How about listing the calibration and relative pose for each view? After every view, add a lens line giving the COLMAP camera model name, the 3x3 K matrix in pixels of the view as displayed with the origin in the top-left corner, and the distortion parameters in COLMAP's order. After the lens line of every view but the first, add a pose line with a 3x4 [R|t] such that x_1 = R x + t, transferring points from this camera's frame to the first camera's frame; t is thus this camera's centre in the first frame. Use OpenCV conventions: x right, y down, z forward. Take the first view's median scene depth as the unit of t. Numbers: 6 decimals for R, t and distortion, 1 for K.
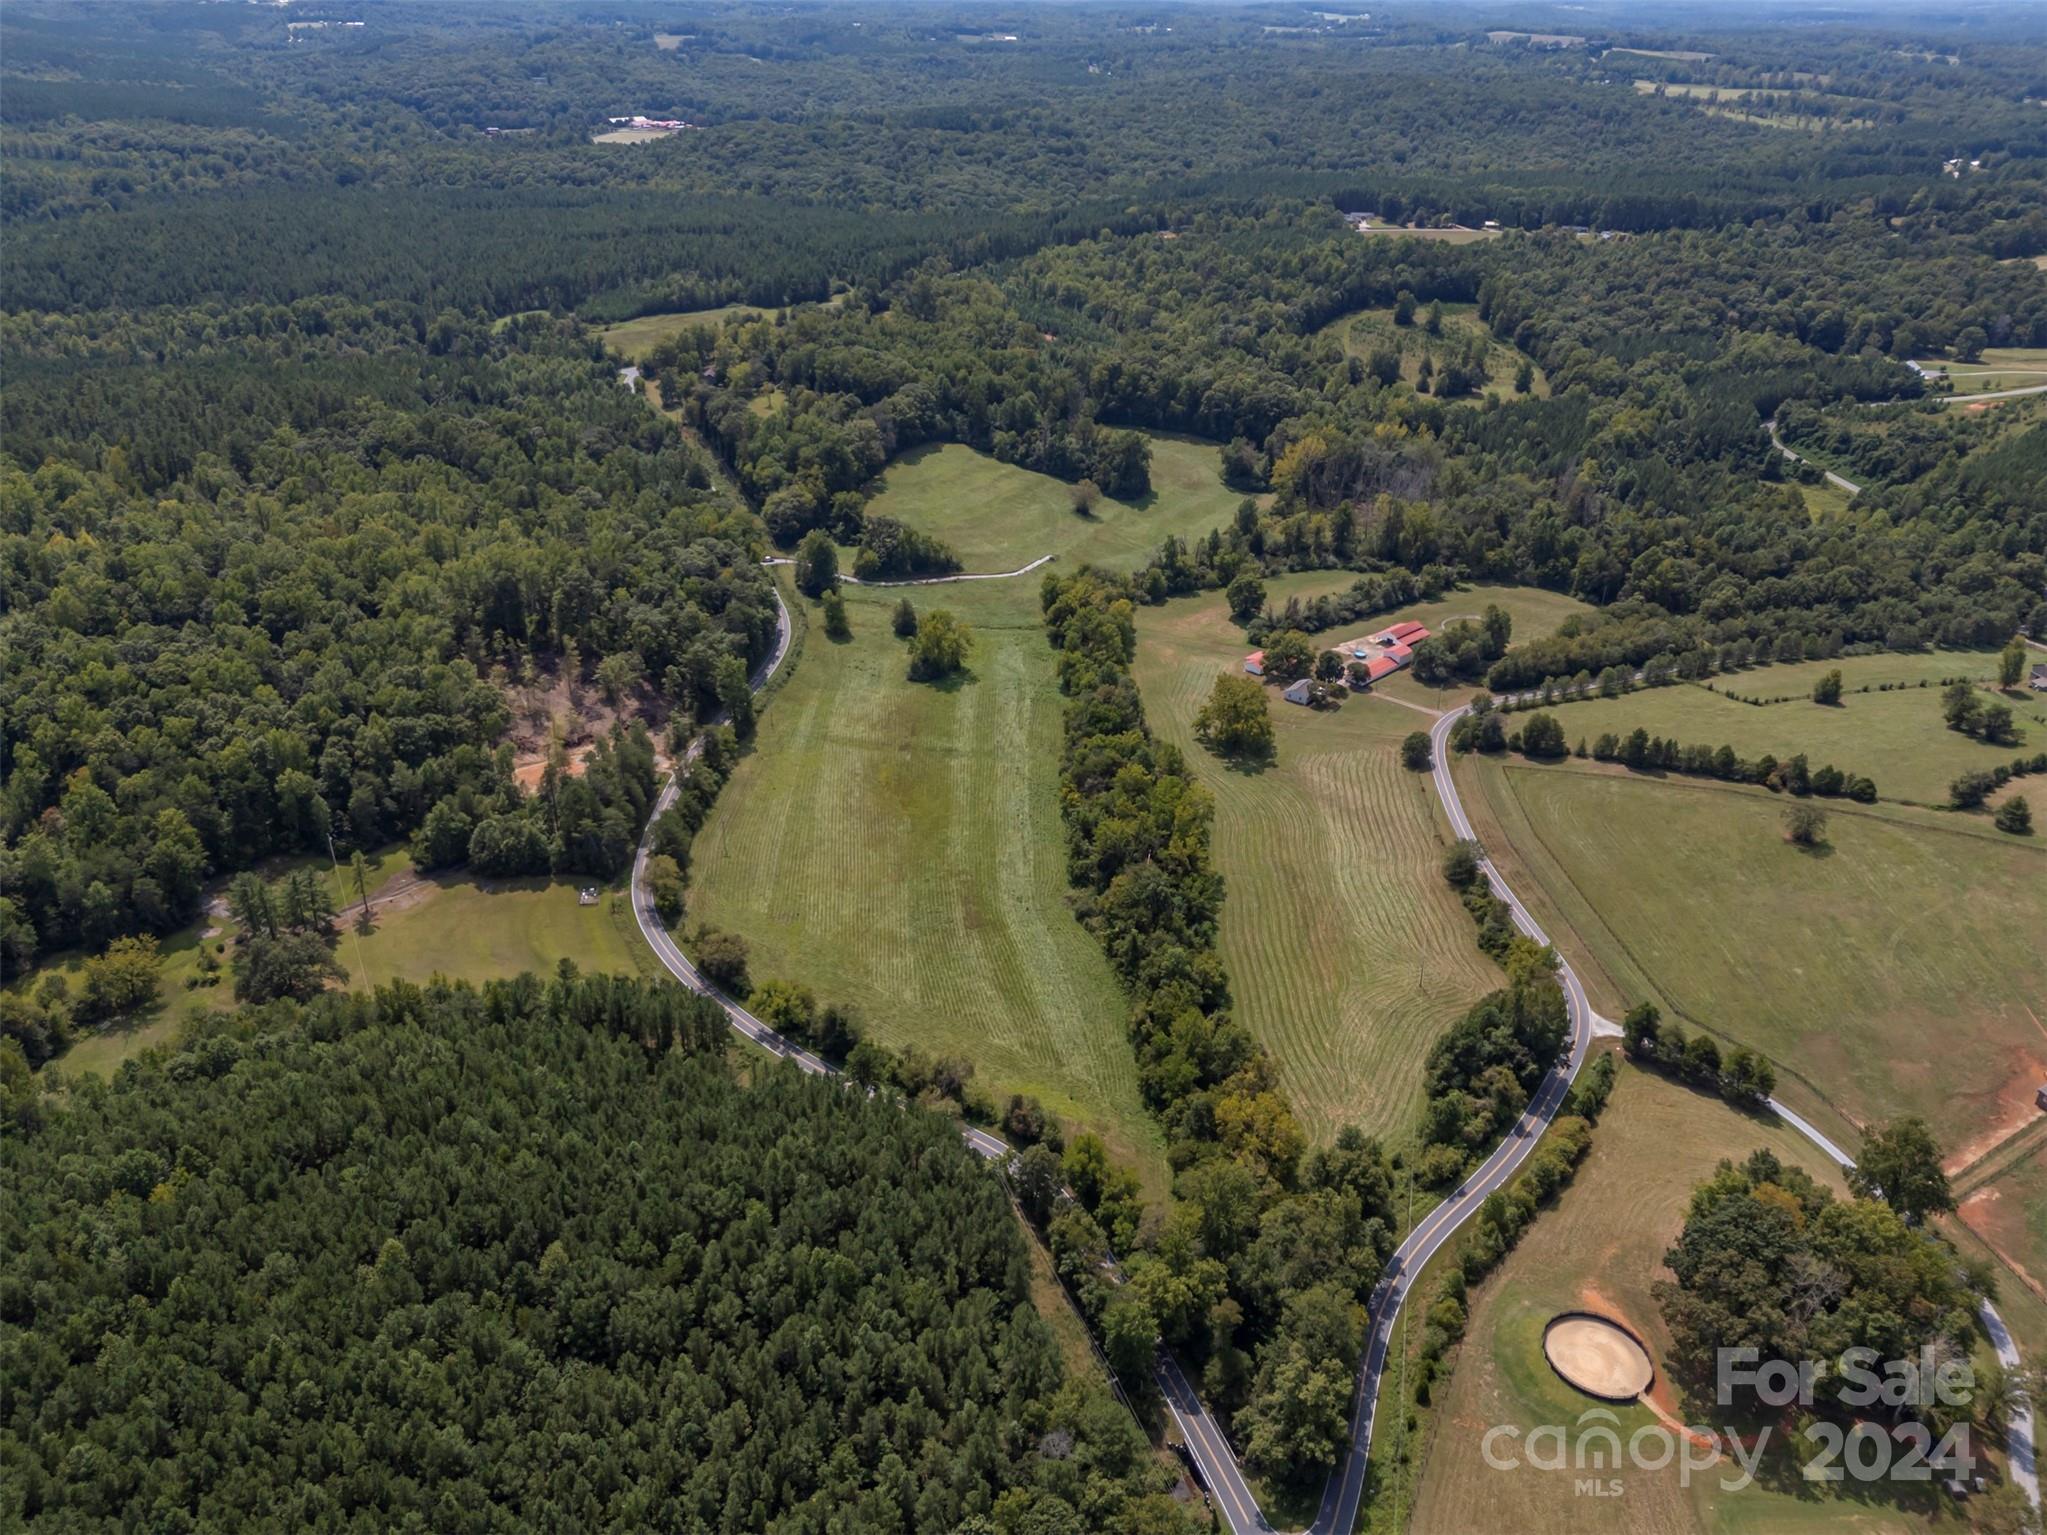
lens RADIAL K [[1494.6, 0, 1020.6], [0, 1494.6, 756.3], [0, 0, 1]] dist [0.096048, -0.073515]
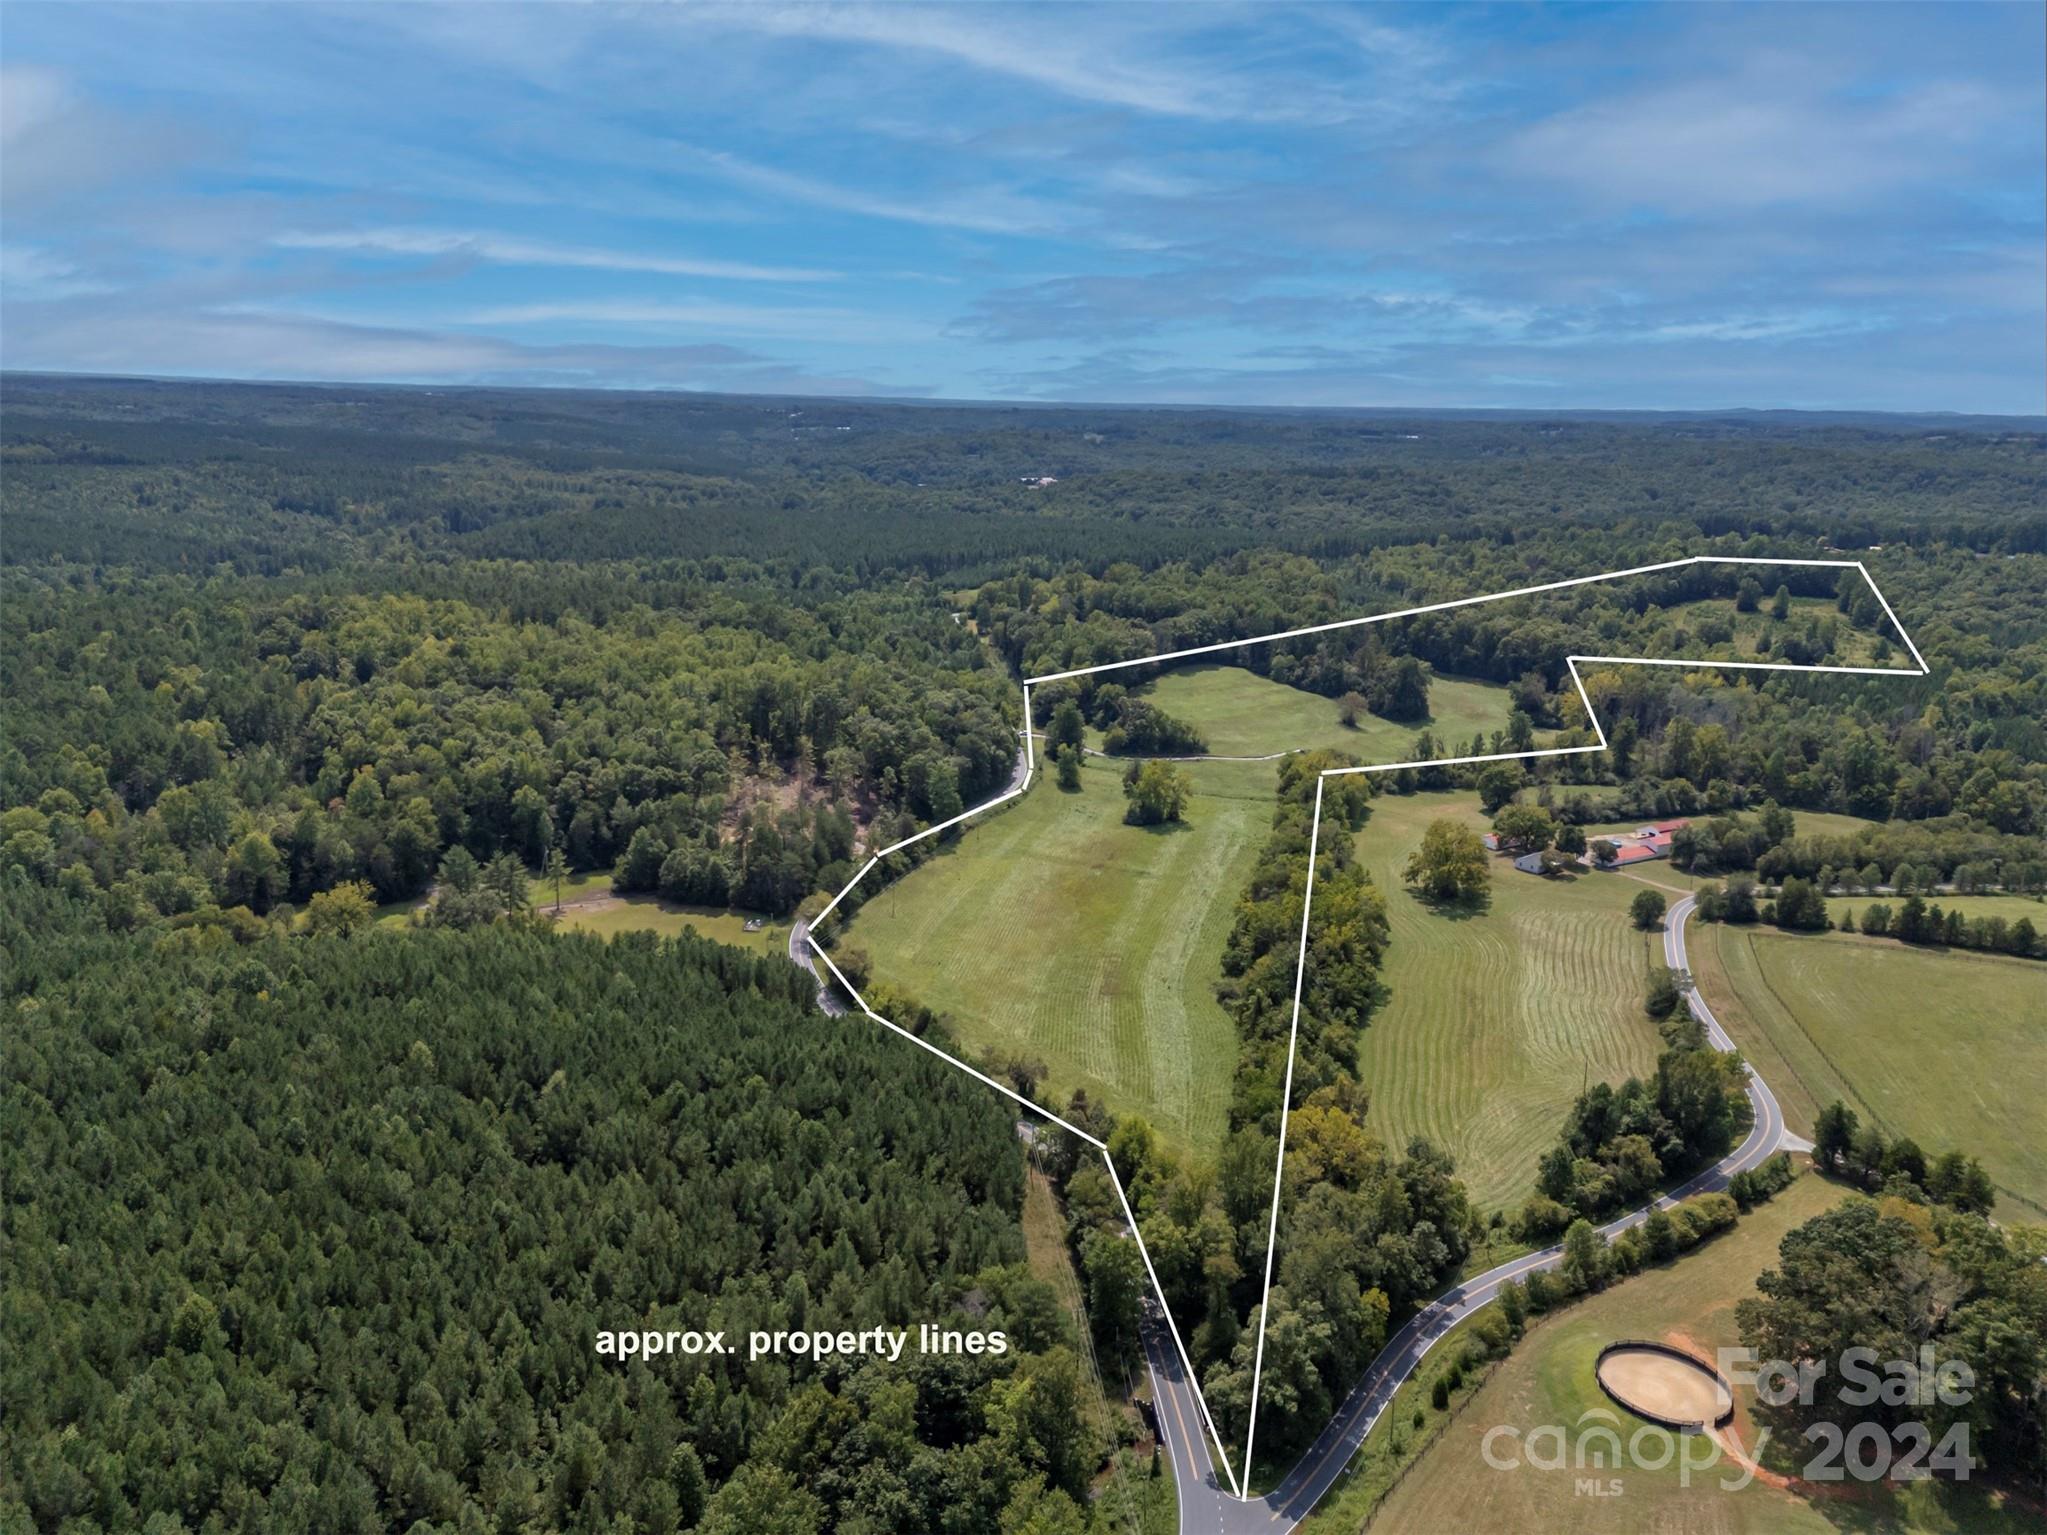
lens RADIAL K [[1494.6, 0, 1020.6], [0, 1494.6, 756.3], [0, 0, 1]] dist [0.096048, -0.073515]
pose [[0.963457, 0.063355, -0.260262, 0.127900], [-0.126619, 0.963938, -0.234077, 0.163318], [0.236047, 0.258477, 0.936734, 0.030785]]
